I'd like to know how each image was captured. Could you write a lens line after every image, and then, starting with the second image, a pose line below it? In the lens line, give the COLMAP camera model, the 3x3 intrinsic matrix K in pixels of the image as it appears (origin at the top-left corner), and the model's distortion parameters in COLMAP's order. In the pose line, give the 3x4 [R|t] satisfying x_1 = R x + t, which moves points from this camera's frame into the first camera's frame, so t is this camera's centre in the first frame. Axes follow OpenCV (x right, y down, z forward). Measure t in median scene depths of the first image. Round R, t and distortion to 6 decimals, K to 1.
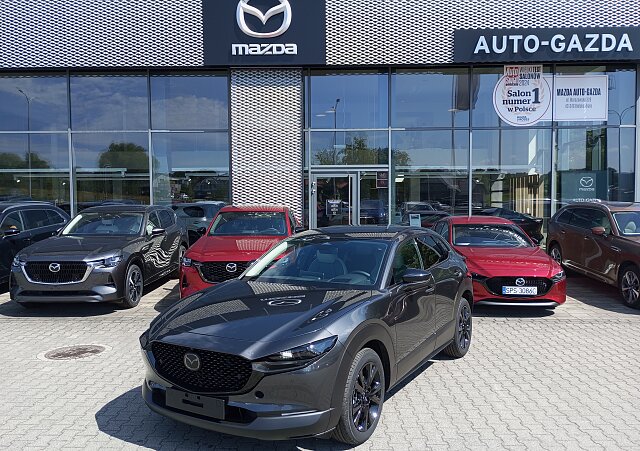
lens RADIAL K [[543.0, 0, 320.0], [0, 543.0, 225.5], [0, 0, 1]] dist [0.043081, -0.006024]
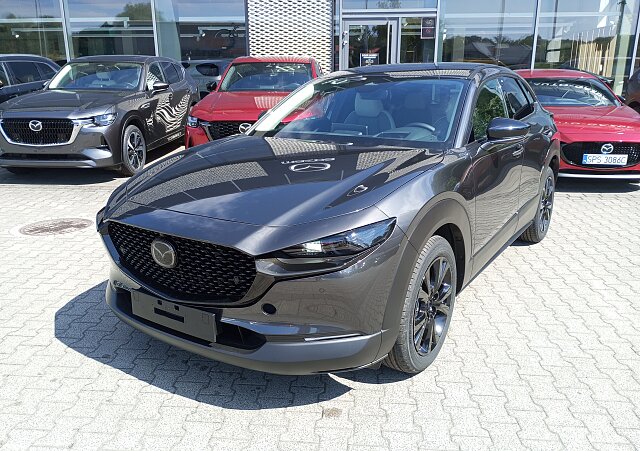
lens RADIAL K [[543.0, 0, 320.0], [0, 543.0, 225.5], [0, 0, 1]] dist [0.043081, -0.006024]
pose [[0.998777, 0.016250, -0.046696, -0.016961], [-0.005164, 0.973567, 0.228343, 0.049484], [0.049172, -0.227822, 0.972460, 0.275499]]
